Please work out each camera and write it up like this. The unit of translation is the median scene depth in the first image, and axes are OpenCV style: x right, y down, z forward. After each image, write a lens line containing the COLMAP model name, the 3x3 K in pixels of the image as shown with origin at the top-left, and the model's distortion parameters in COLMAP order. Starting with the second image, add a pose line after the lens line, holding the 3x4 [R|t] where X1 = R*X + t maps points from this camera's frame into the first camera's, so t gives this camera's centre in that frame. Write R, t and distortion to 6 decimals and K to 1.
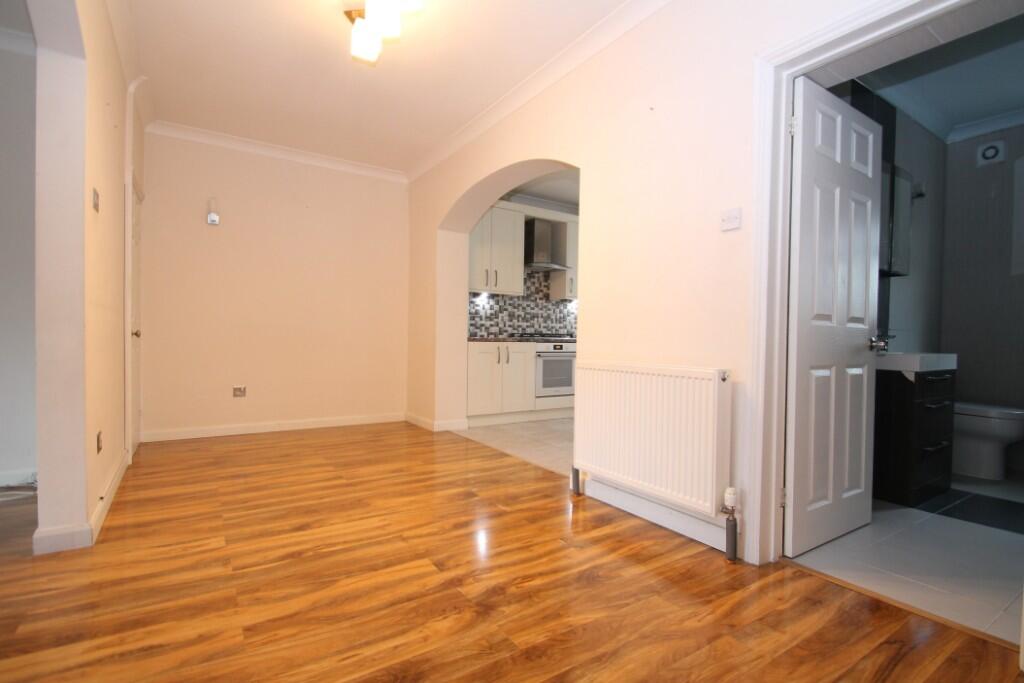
lens RADIAL K [[482.3, 0, 514.5], [0, 482.3, 347.3], [0, 0, 1]] dist [-0.000932, -0.000150]
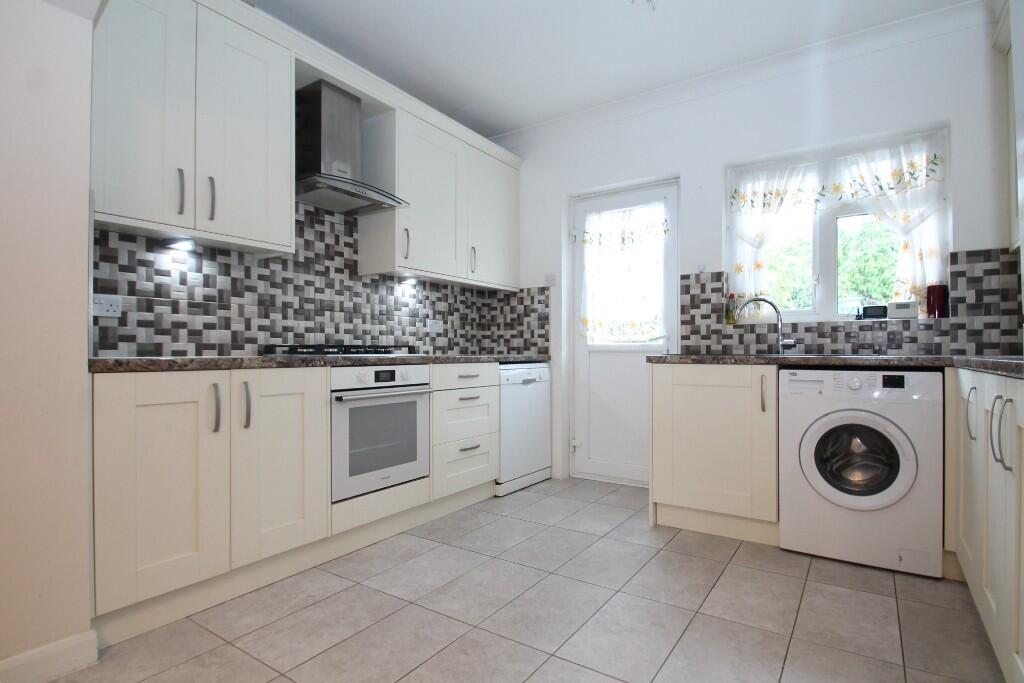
lens RADIAL K [[482.3, 0, 514.5], [0, 482.3, 347.3], [0, 0, 1]] dist [-0.000932, -0.000150]
pose [[0.913338, -0.014829, 0.406933, 0.019819], [0.025532, 0.999456, -0.020883, -0.012952], [-0.406401, 0.029463, 0.913219, 0.522986]]
